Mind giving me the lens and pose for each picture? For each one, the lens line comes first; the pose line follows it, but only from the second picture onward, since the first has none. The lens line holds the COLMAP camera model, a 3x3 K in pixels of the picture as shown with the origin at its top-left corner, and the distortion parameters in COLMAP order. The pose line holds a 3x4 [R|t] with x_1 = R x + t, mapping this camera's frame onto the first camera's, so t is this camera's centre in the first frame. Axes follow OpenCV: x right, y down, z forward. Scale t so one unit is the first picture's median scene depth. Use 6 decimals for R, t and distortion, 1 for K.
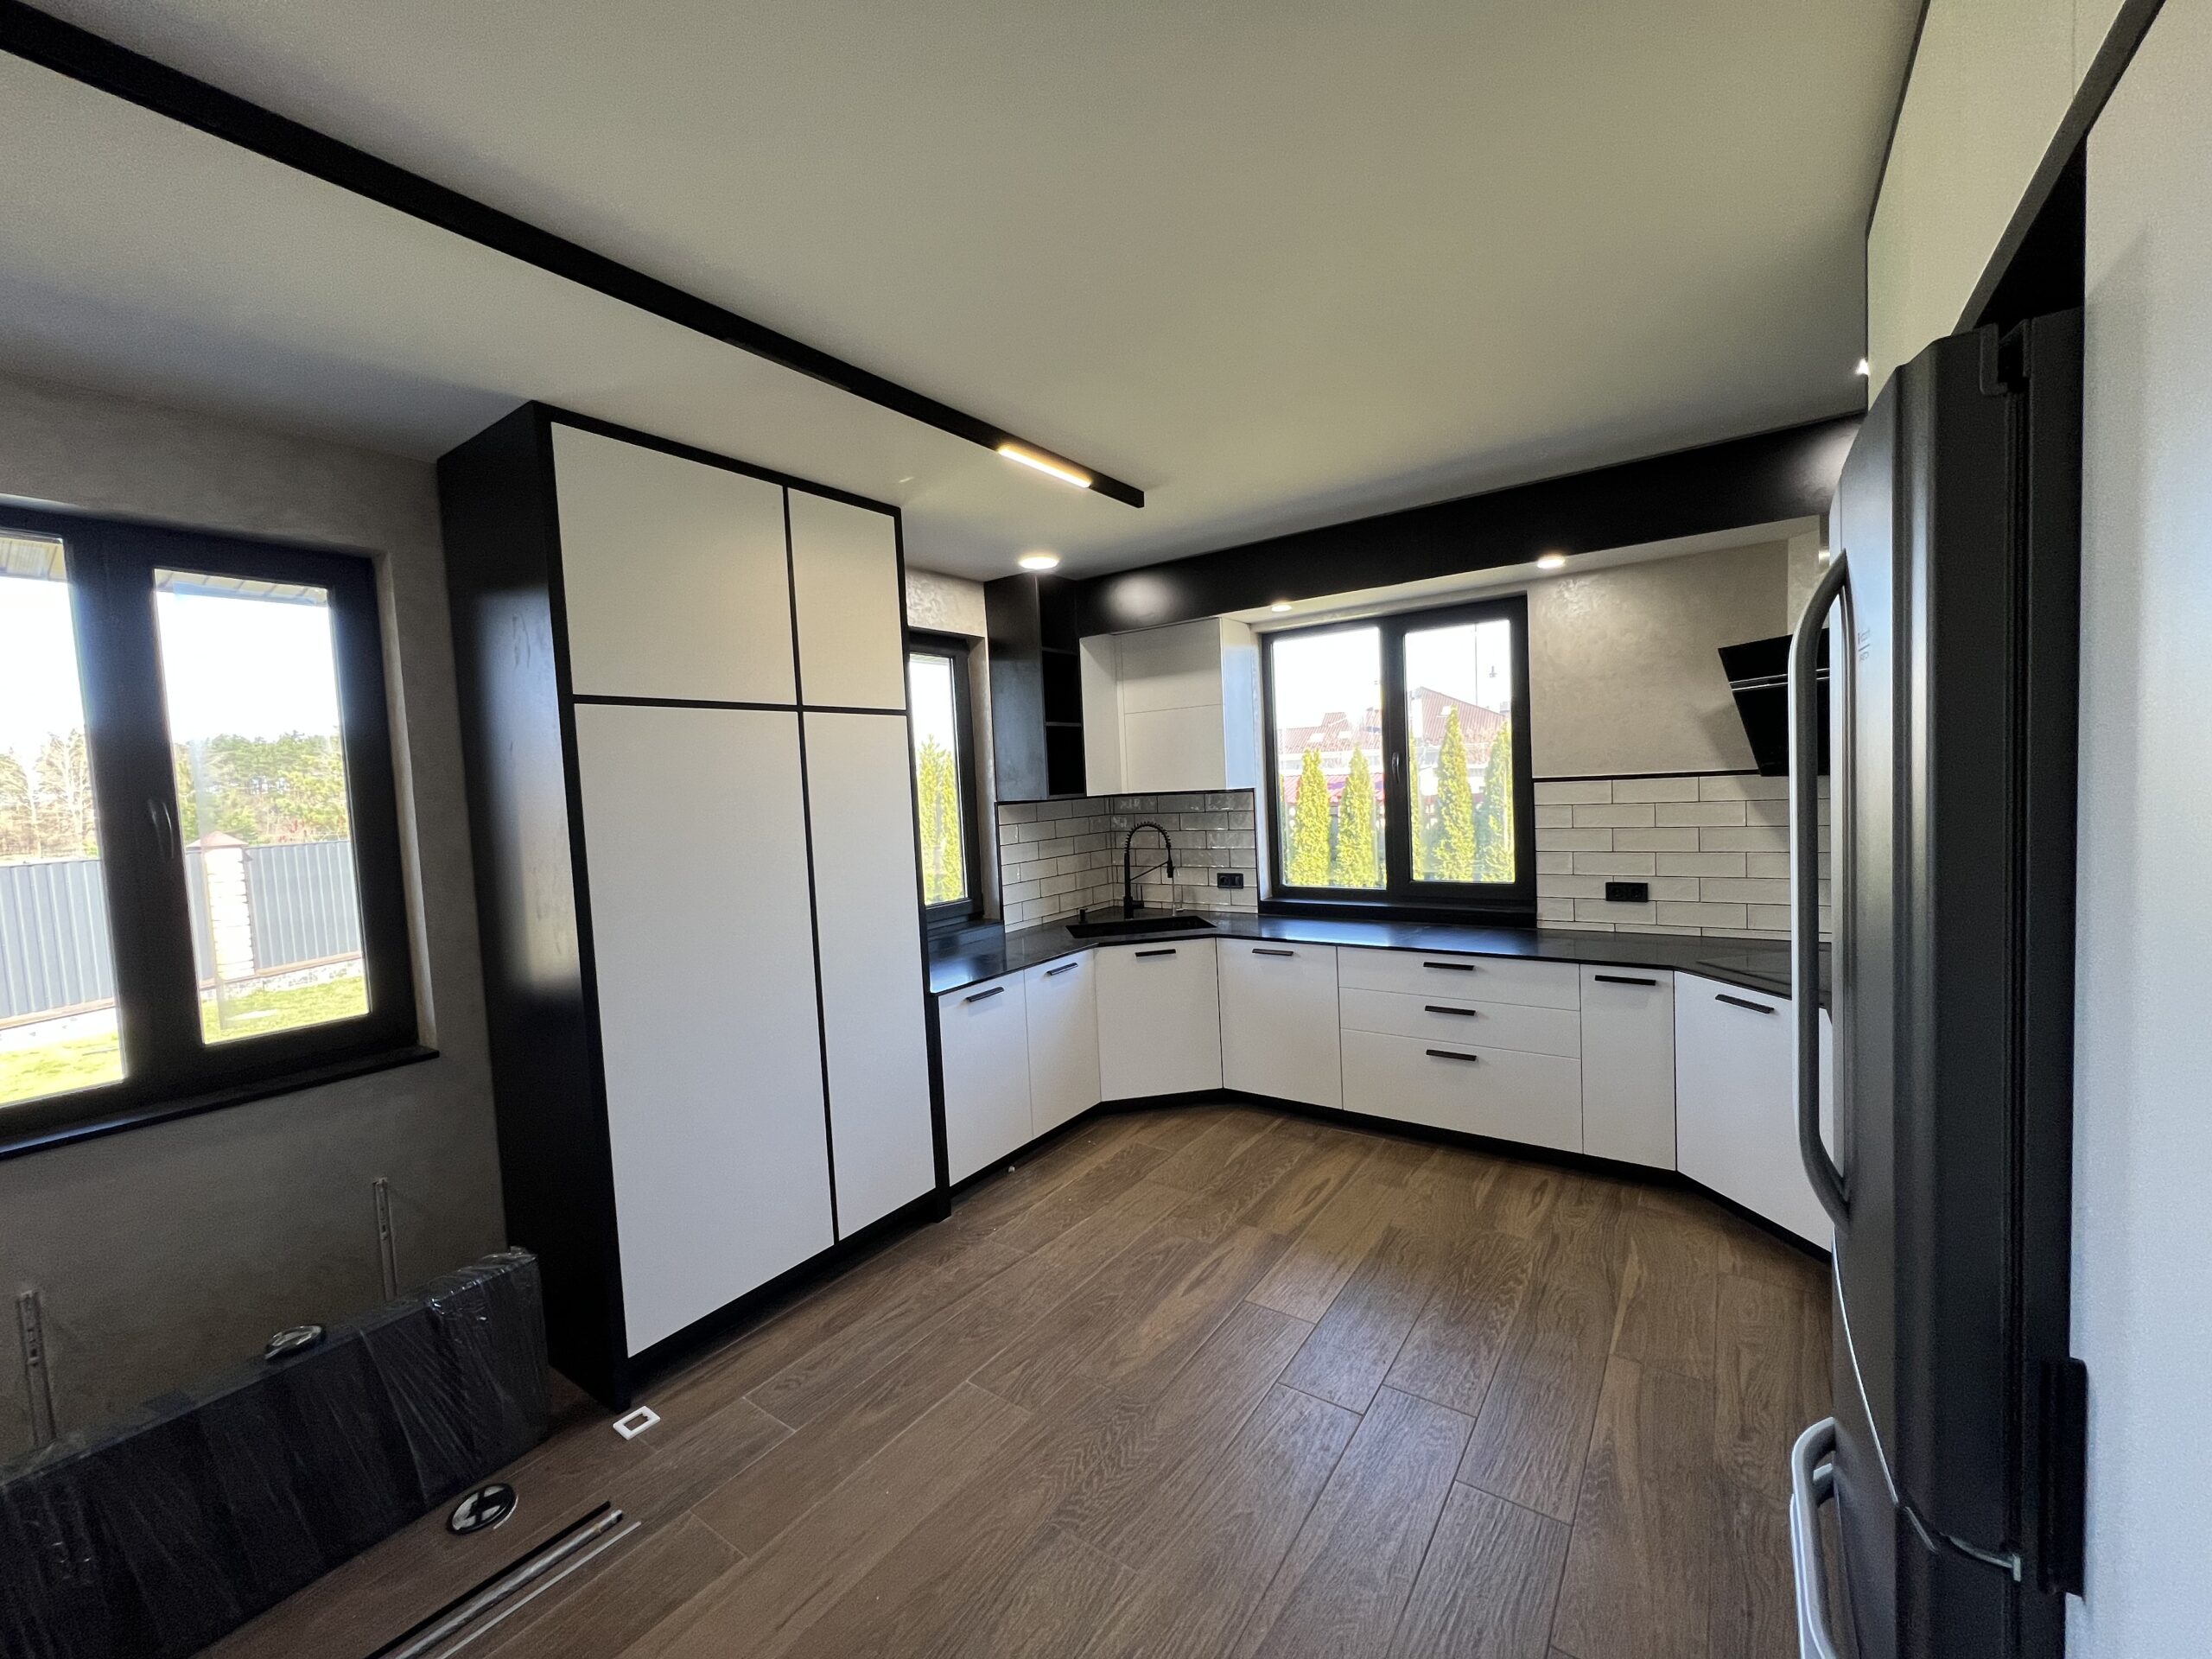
lens RADIAL K [[888.9, 0, 1109.2], [0, 888.9, 830.6], [0, 0, 1]] dist [-0.001377, 0.000263]
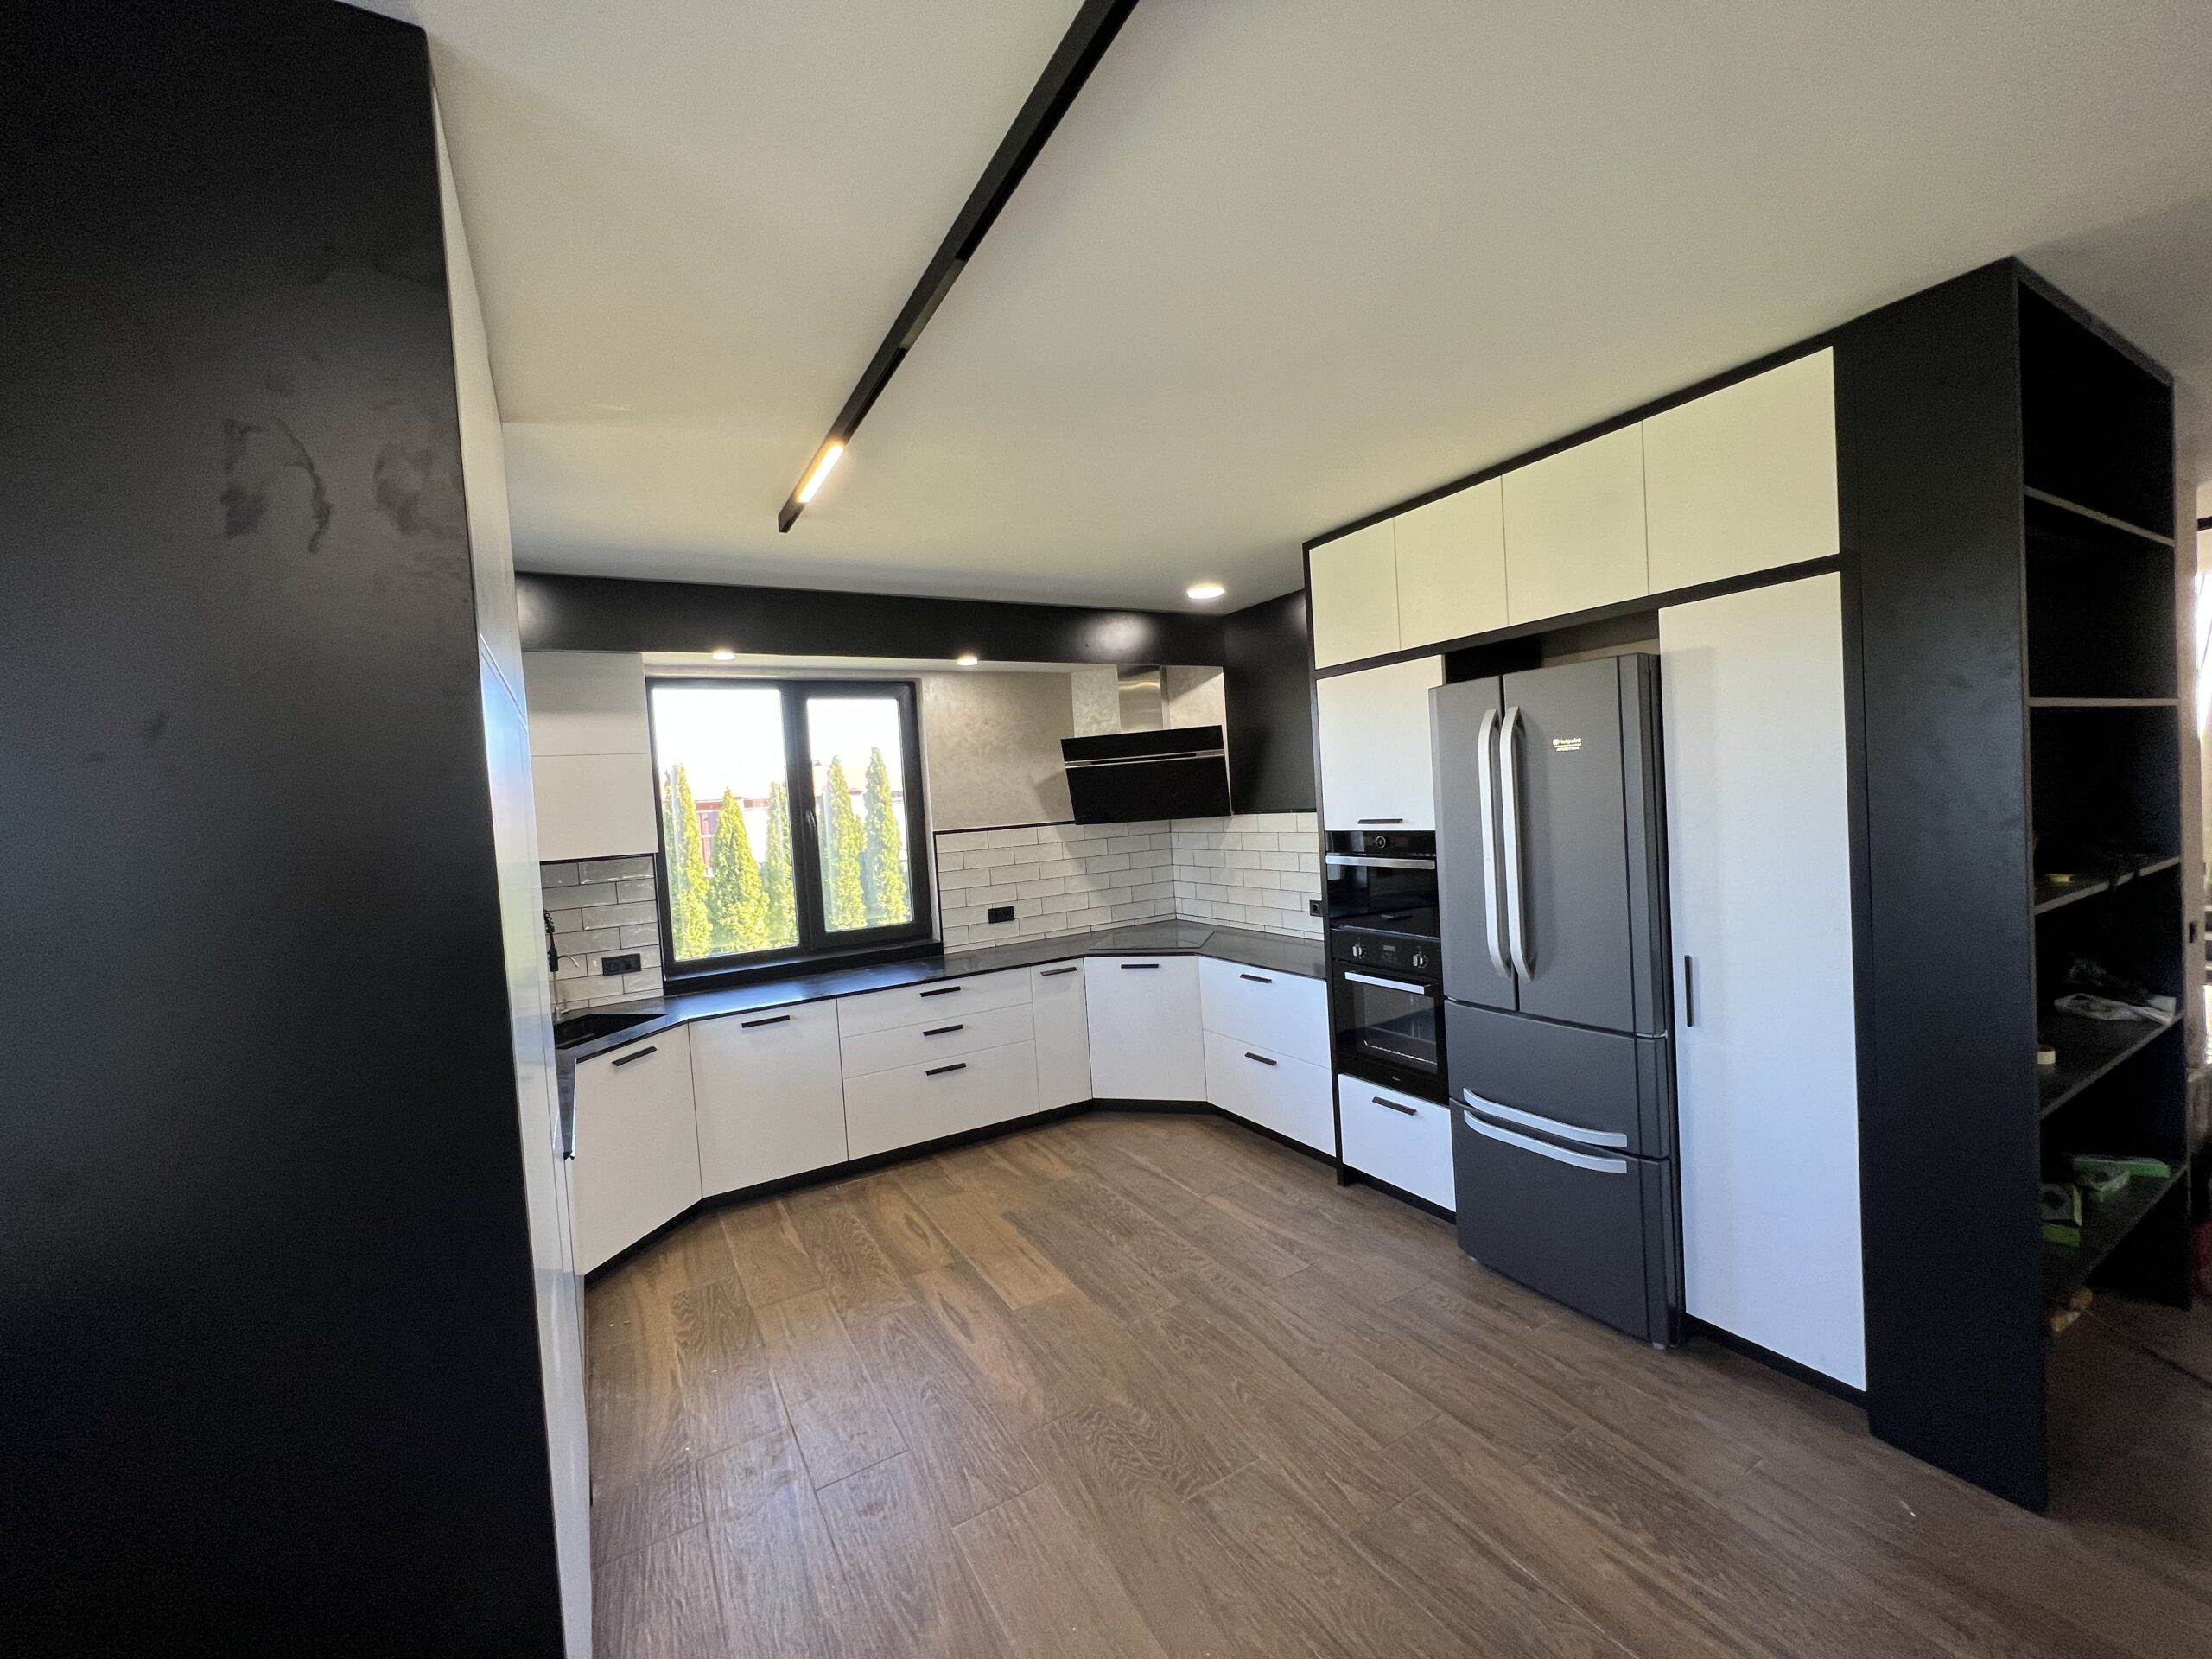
lens RADIAL K [[888.9, 0, 1109.7], [0, 888.9, 827.4], [0, 0, 1]] dist [-0.001377, 0.000263]
pose [[0.413965, -0.007693, 0.910260, -0.561369], [0.094652, 0.994908, -0.034638, 0.000729], [-0.905359, 0.100497, 0.412585, 0.293687]]
